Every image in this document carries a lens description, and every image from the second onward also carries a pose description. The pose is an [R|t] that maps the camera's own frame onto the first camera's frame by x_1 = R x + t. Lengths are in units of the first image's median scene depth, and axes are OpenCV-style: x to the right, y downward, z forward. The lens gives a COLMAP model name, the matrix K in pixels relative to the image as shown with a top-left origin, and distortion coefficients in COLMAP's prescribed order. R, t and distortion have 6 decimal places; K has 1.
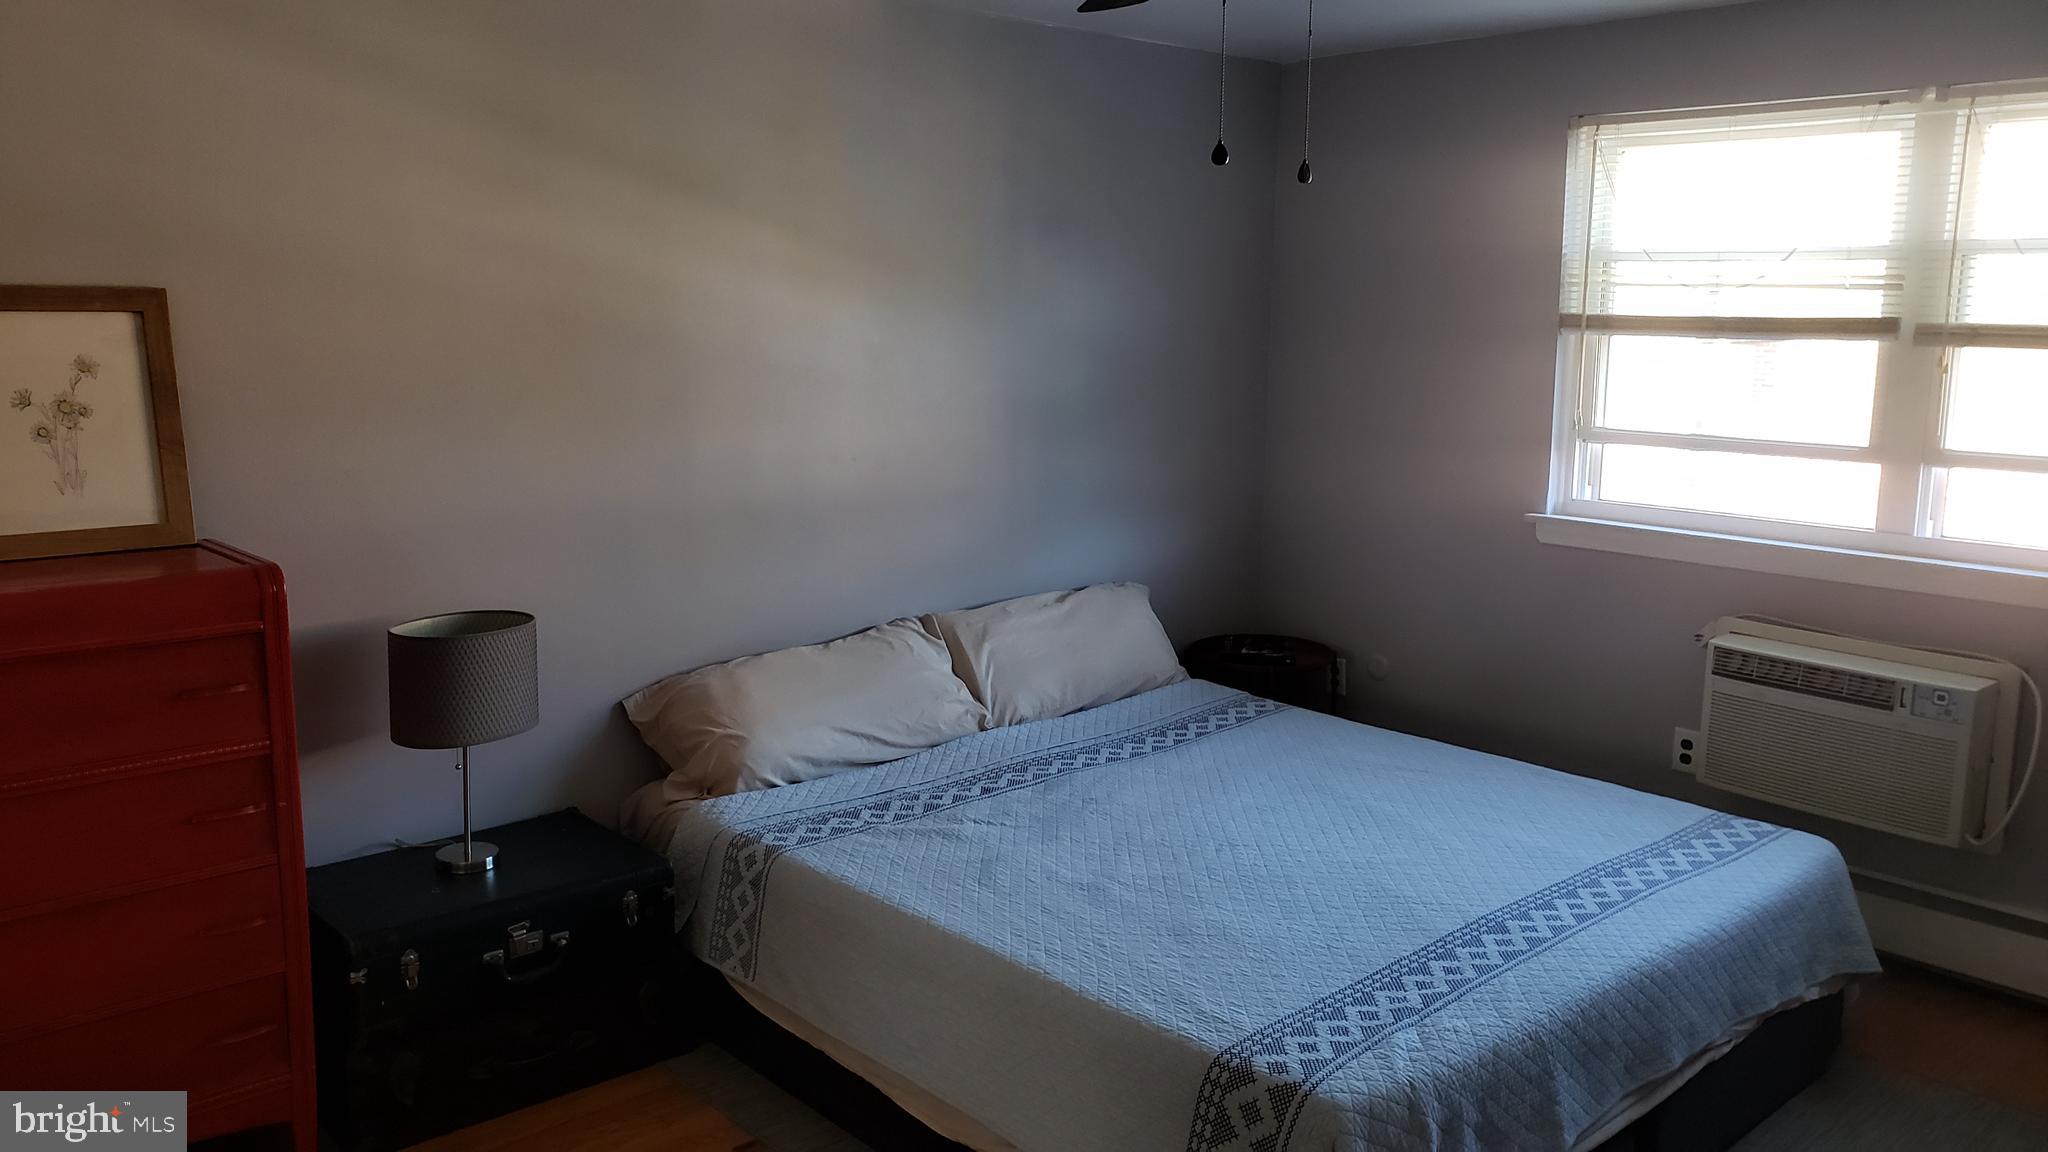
lens RADIAL K [[1550.9, 0, 1043.2], [0, 1550.9, 581.2], [0, 0, 1]] dist [0.004644, 0.005122]
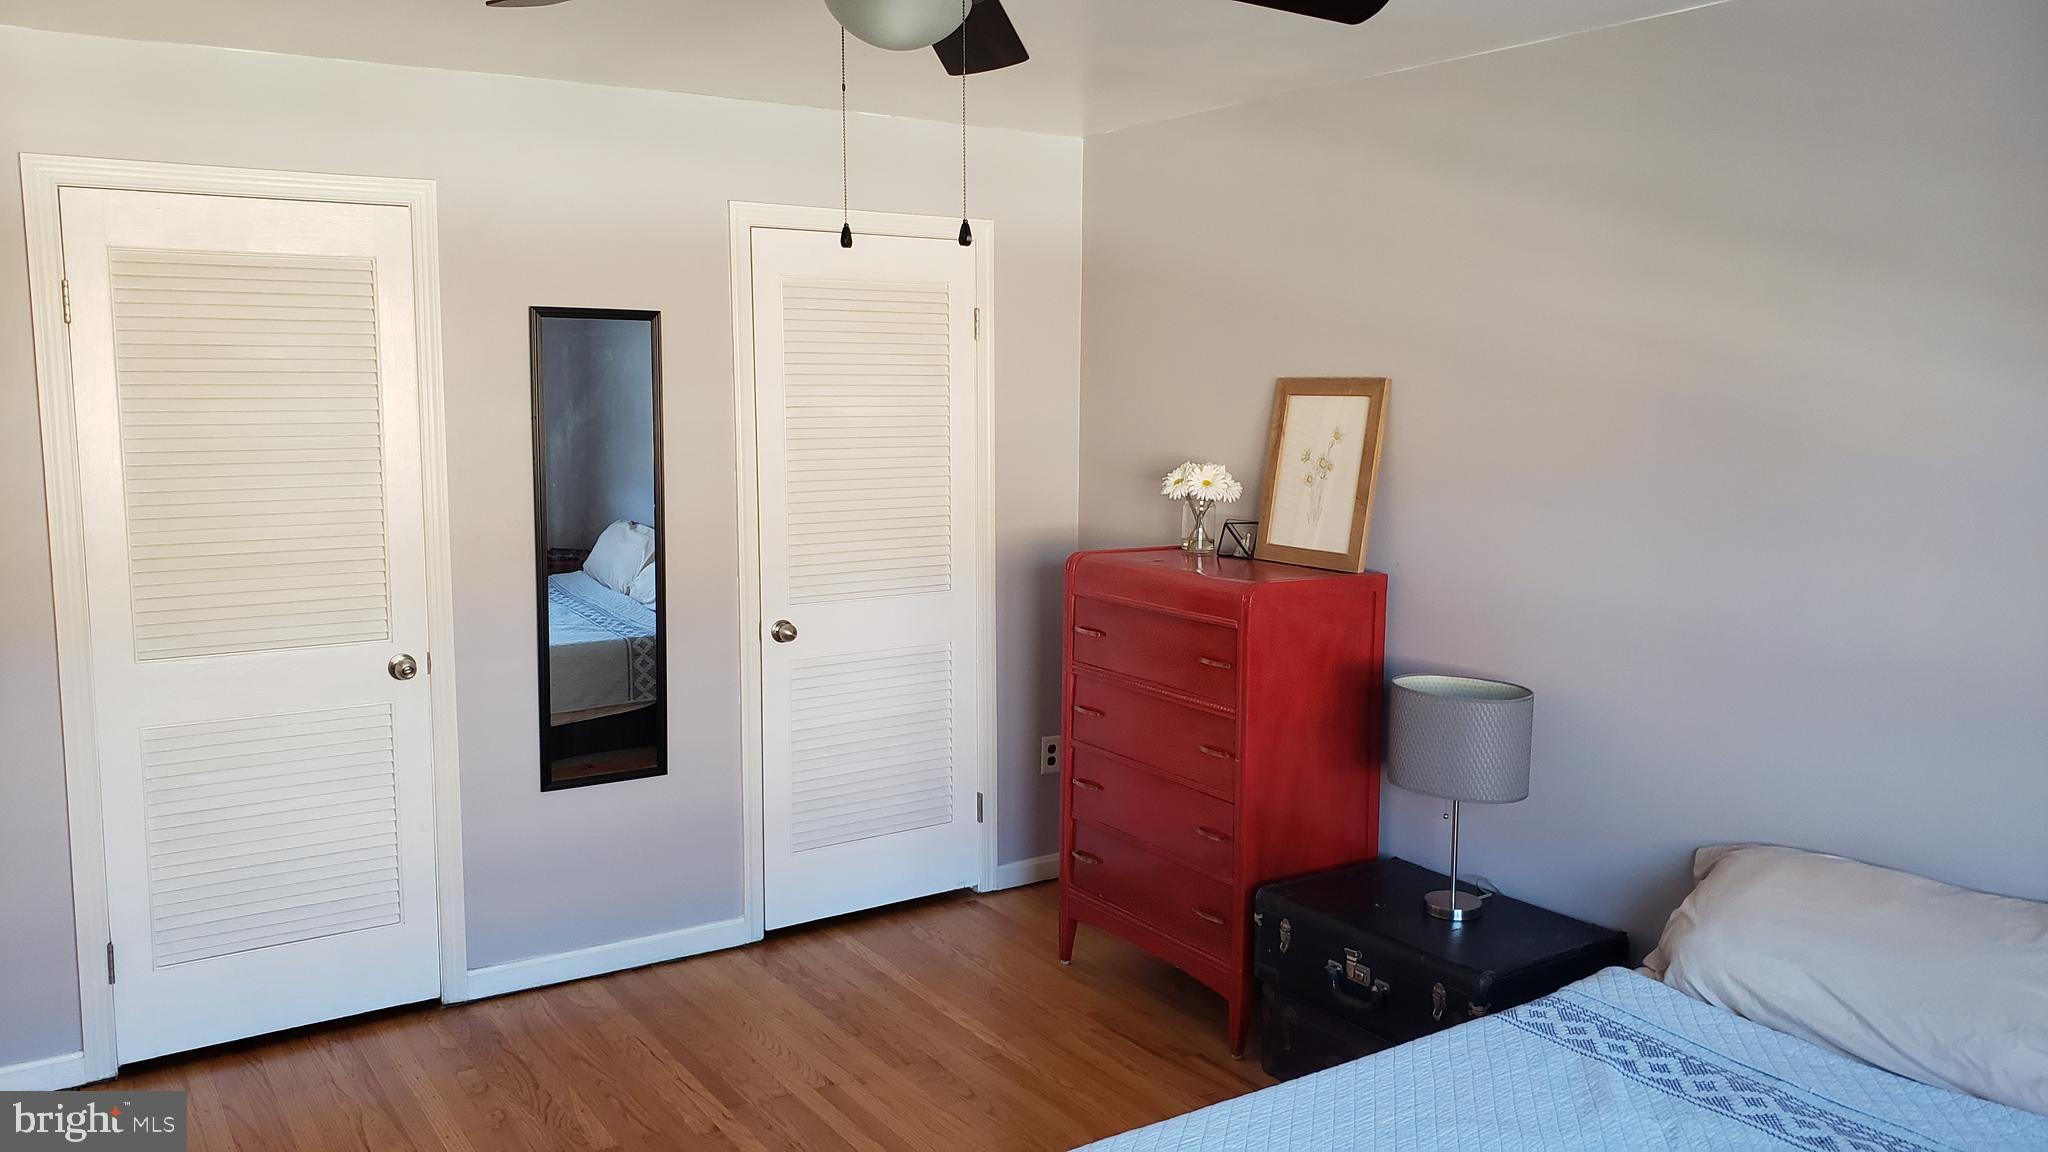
lens RADIAL K [[1550.9, 0, 1043.2], [0, 1550.9, 581.2], [0, 0, 1]] dist [0.004644, 0.005122]
pose [[-0.147519, 0.109135, -0.983020, 0.661751], [-0.186231, 0.973051, 0.135976, -0.124983], [0.971368, 0.203127, -0.123219, 0.782316]]
